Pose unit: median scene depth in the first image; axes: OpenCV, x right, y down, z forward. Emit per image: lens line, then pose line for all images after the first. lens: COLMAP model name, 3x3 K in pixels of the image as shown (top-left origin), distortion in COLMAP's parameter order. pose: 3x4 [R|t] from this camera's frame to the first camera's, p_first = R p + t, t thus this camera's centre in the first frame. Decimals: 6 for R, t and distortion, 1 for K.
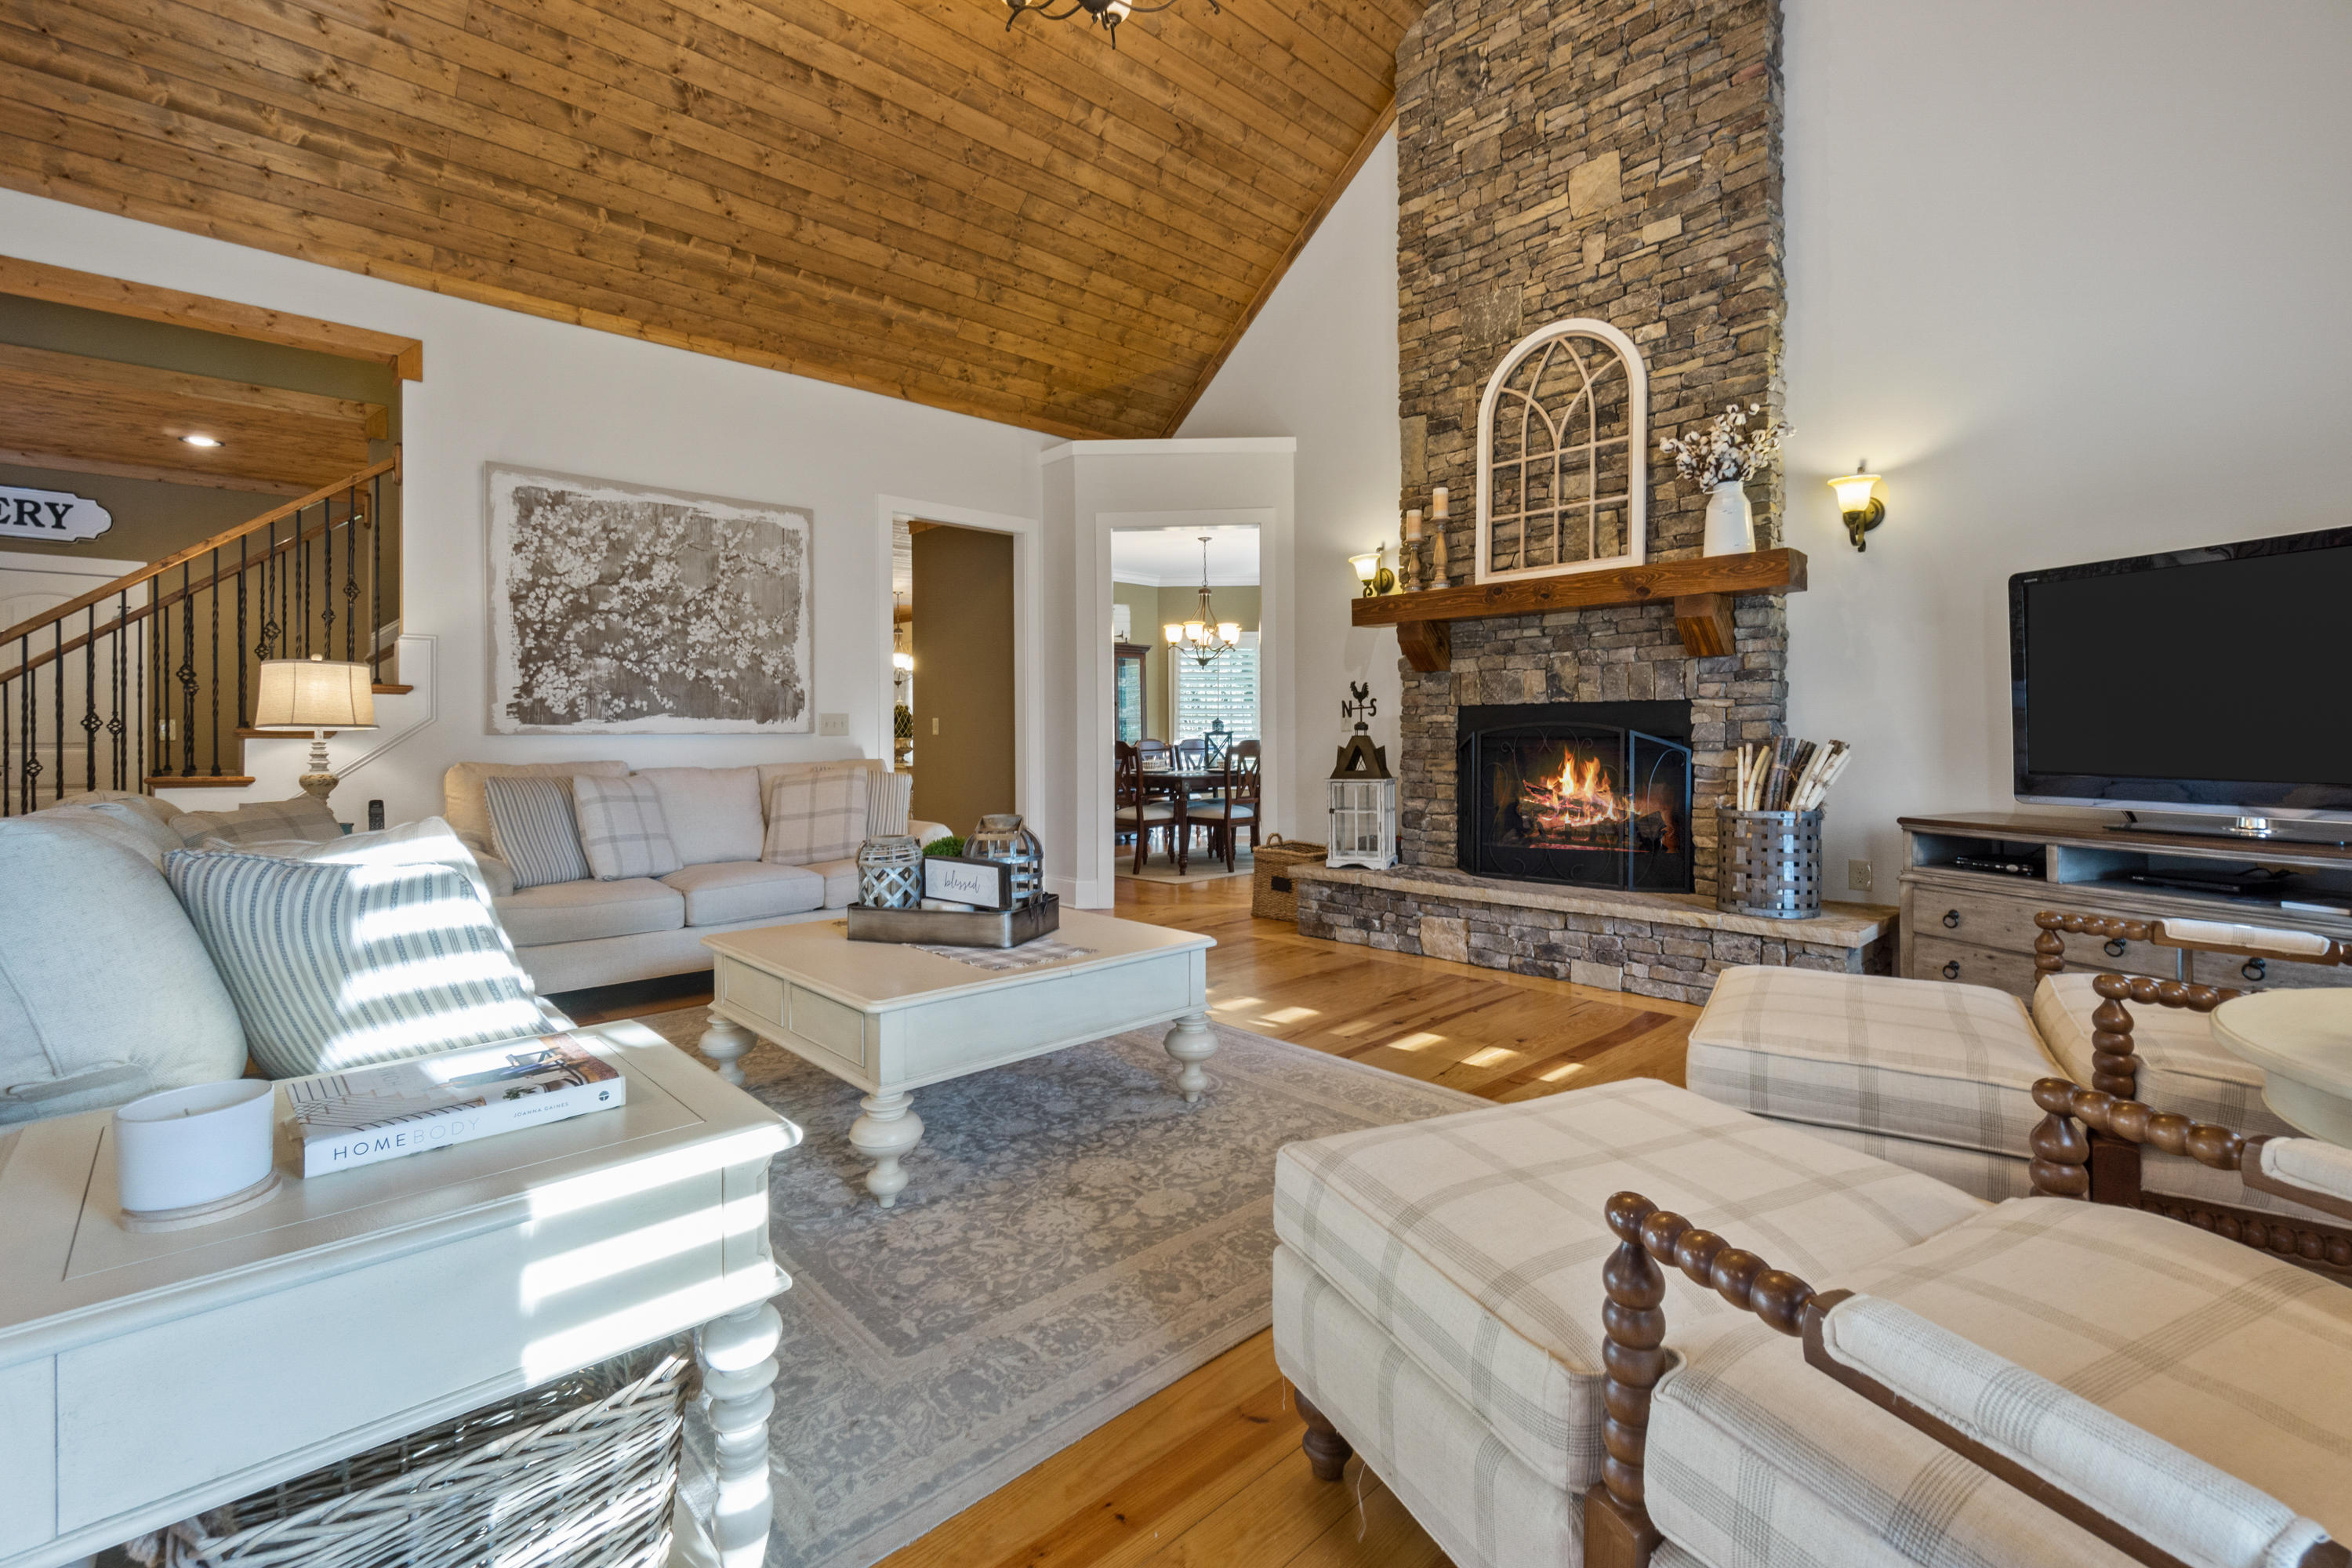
lens RADIAL K [[1029.2, 0, 1170.2], [0, 1029.2, 724.3], [0, 0, 1]] dist [-0.002525, 0.000522]
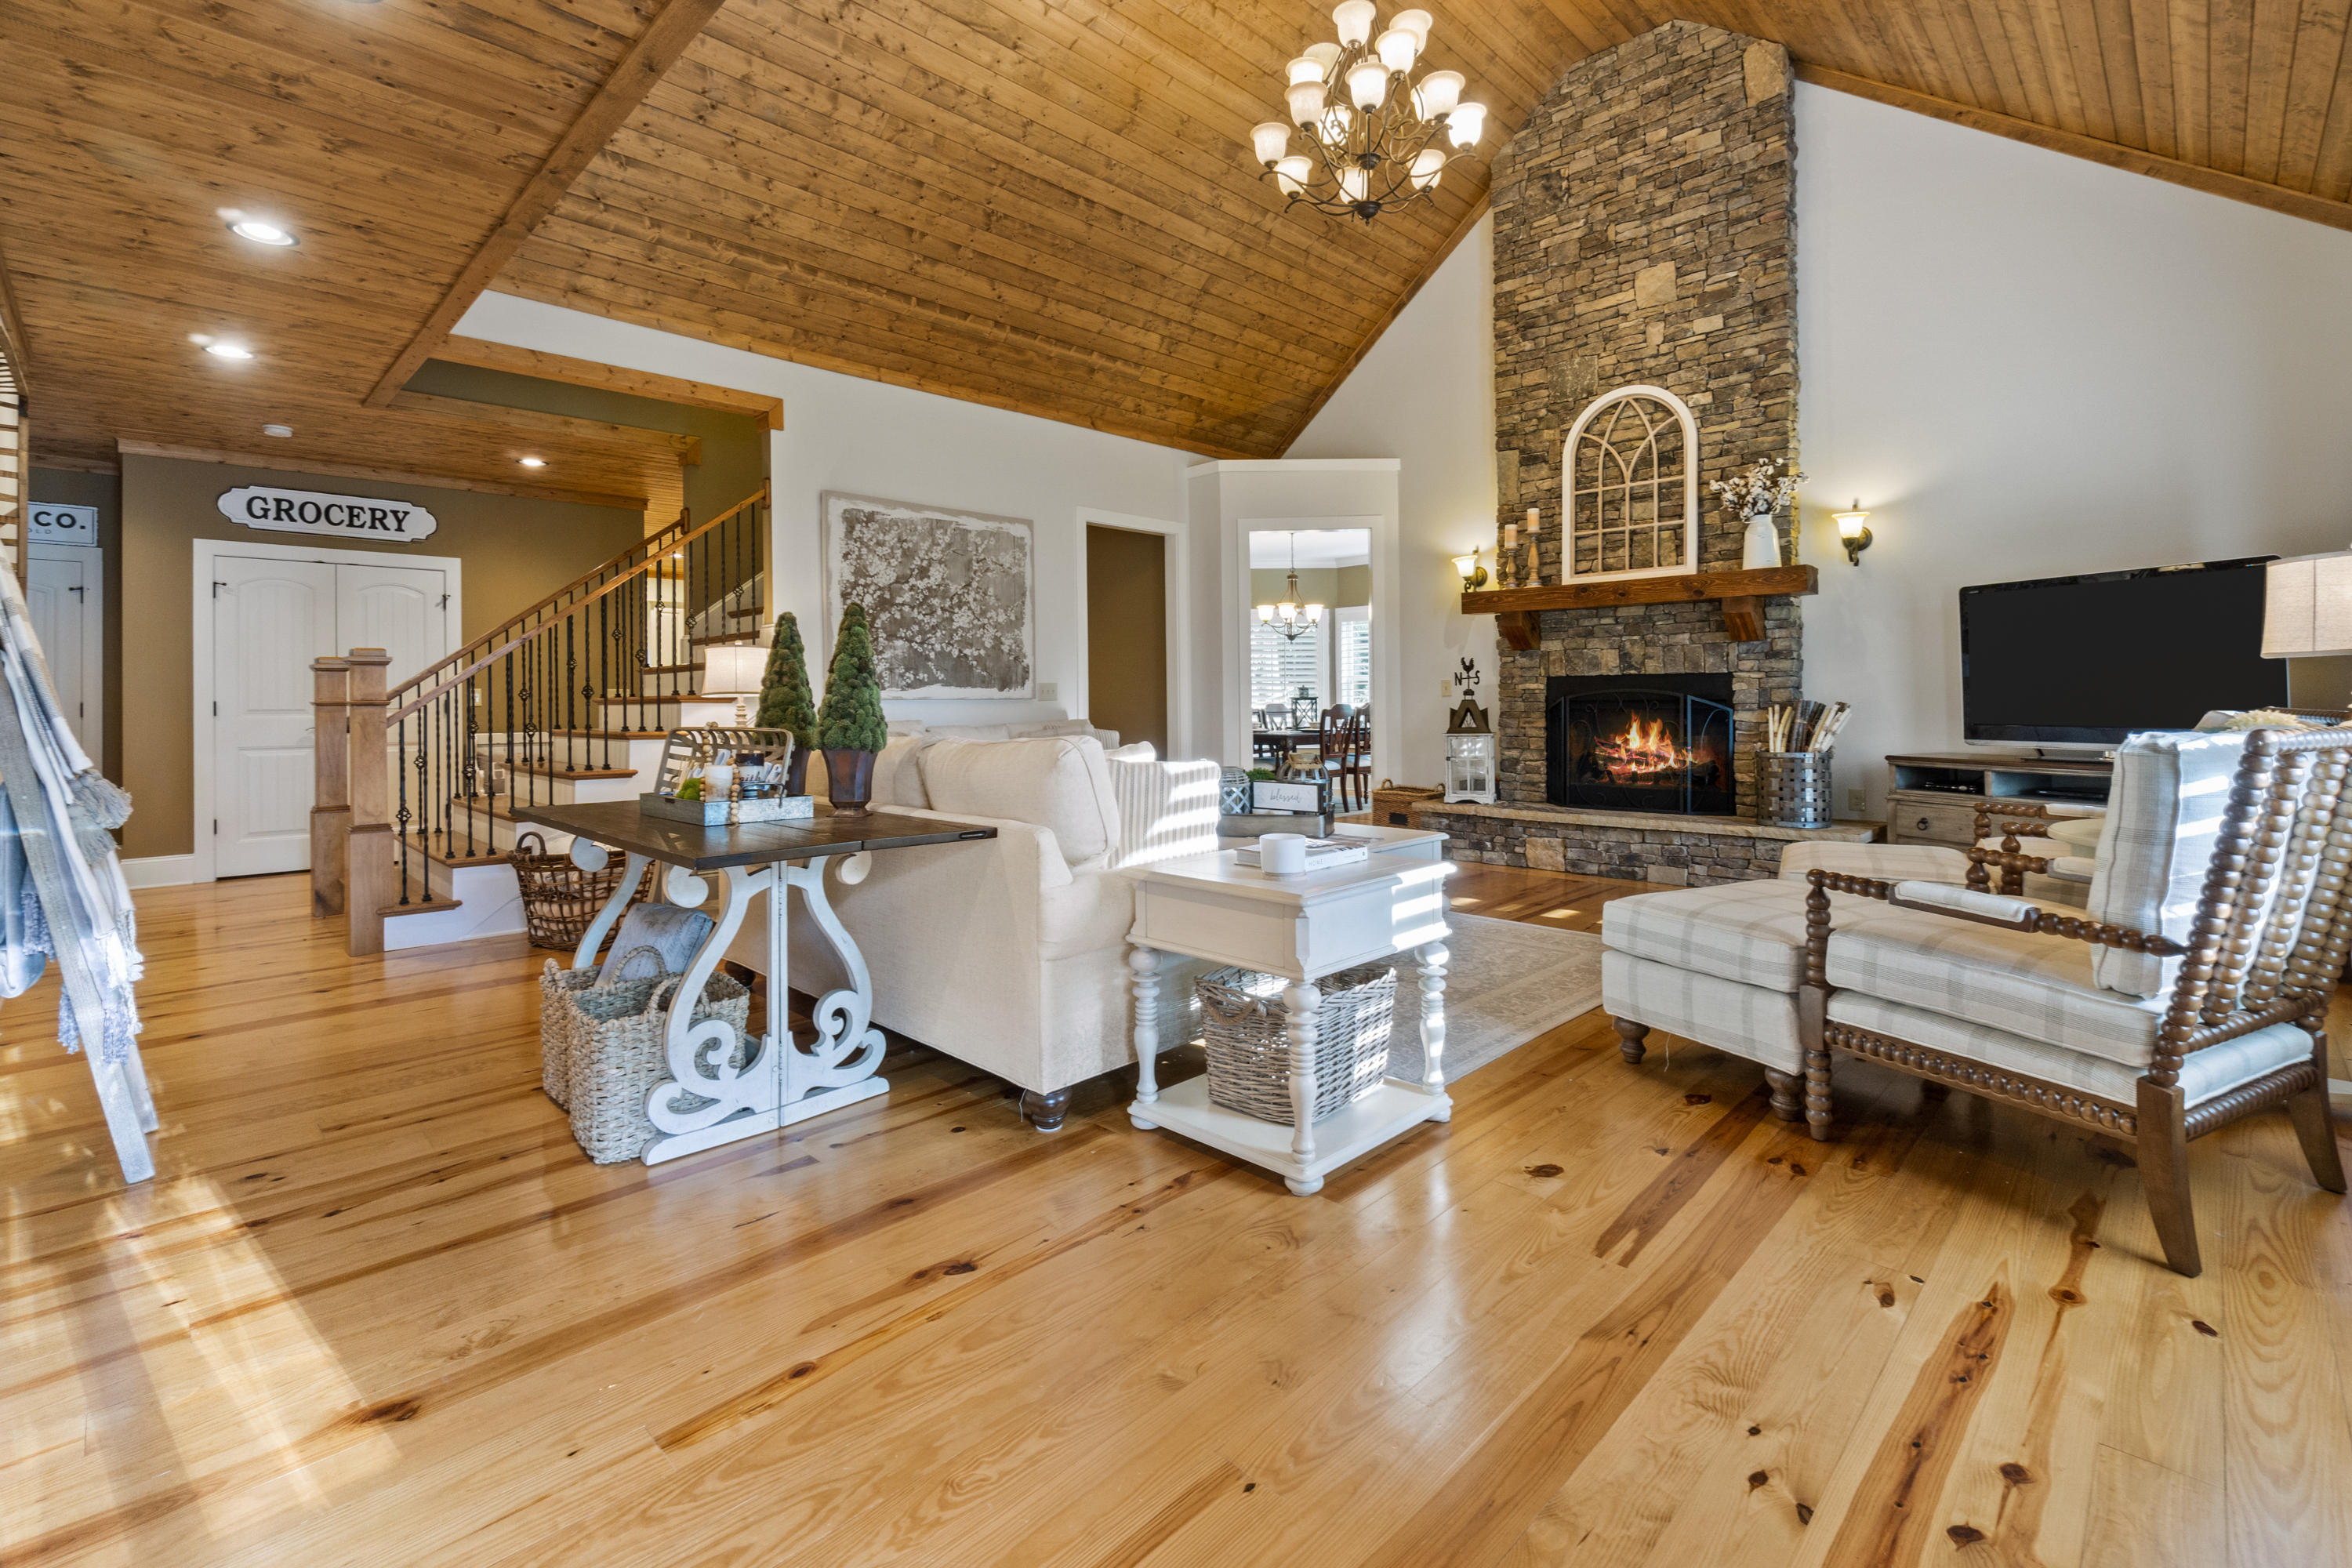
lens RADIAL K [[1048.0, 0, 1176.8], [0, 1048.0, 682.0], [0, 0, 1]] dist [-0.001306, -0.000041]
pose [[0.999238, -0.001514, 0.039000, -0.256387], [0.001849, 0.999962, -0.008563, -0.000805], [-0.038986, 0.008628, 0.999203, -0.321566]]
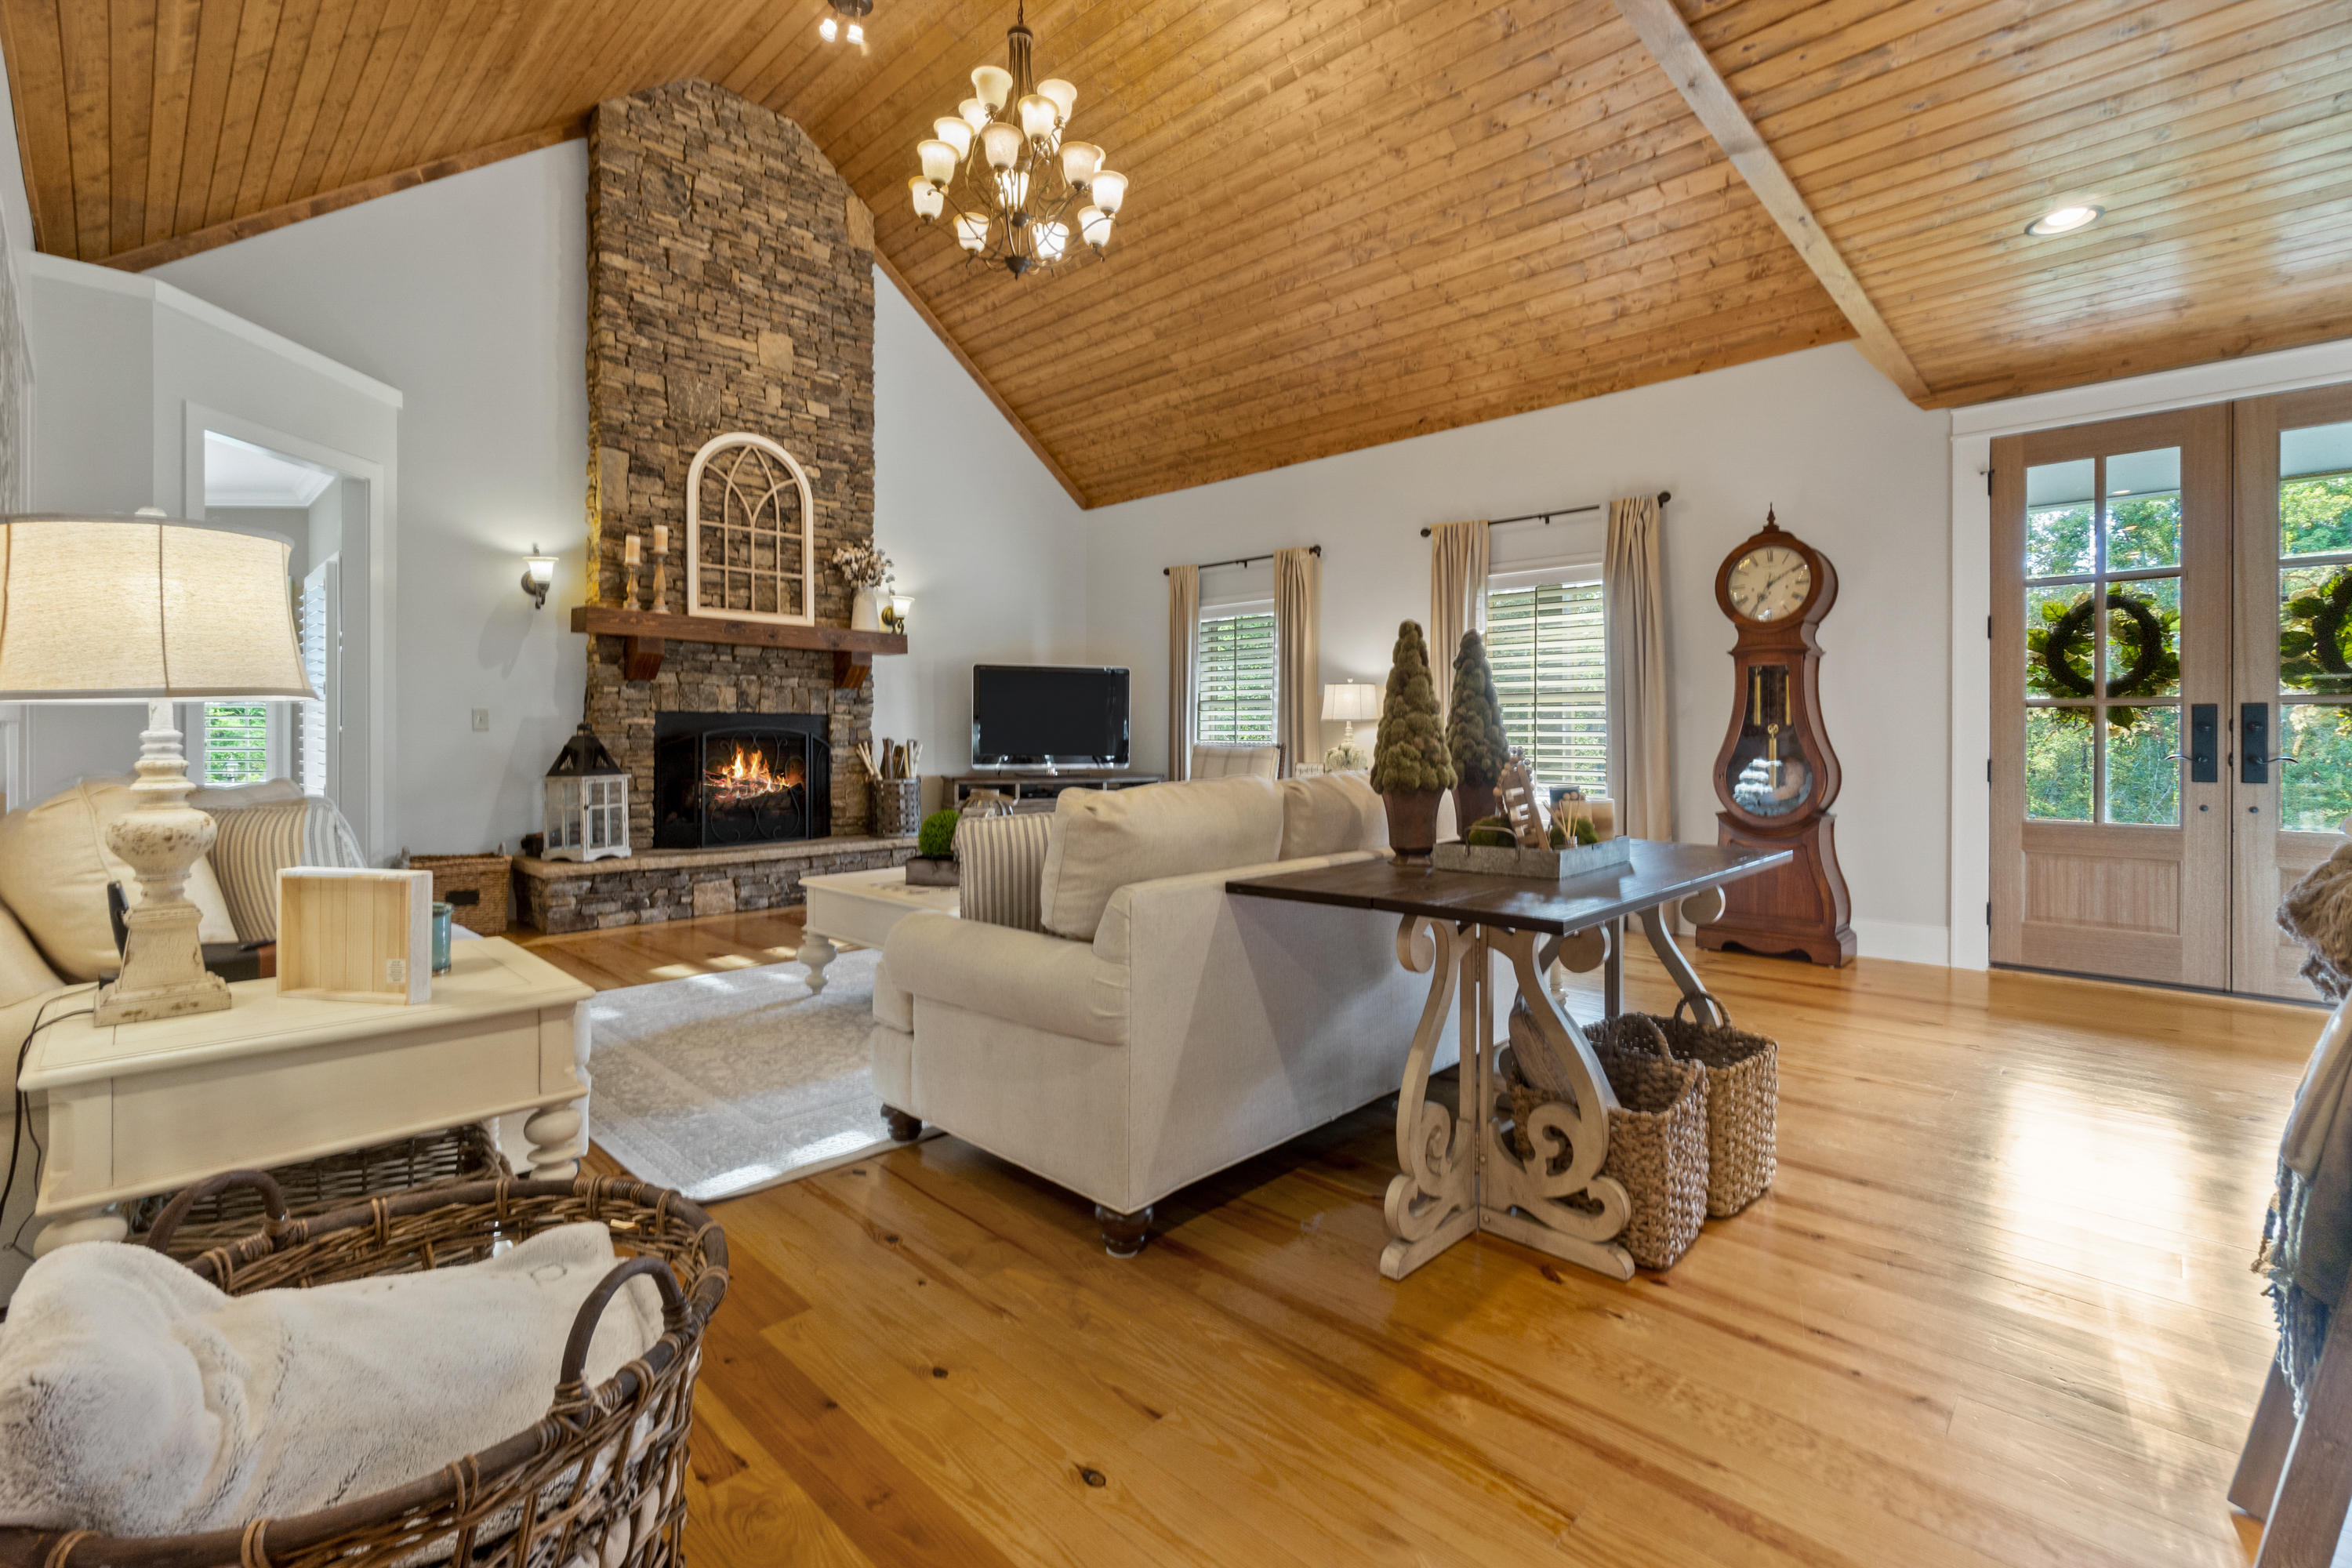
lens RADIAL K [[1029.2, 0, 1170.2], [0, 1029.2, 724.3], [0, 0, 1]] dist [-0.002525, 0.000522]
pose [[-0.049299, 0.020751, 0.998568, -1.016569], [-0.008805, 0.999736, -0.021210, 0.018715], [-0.998745, -0.009838, -0.049103, 0.511275]]
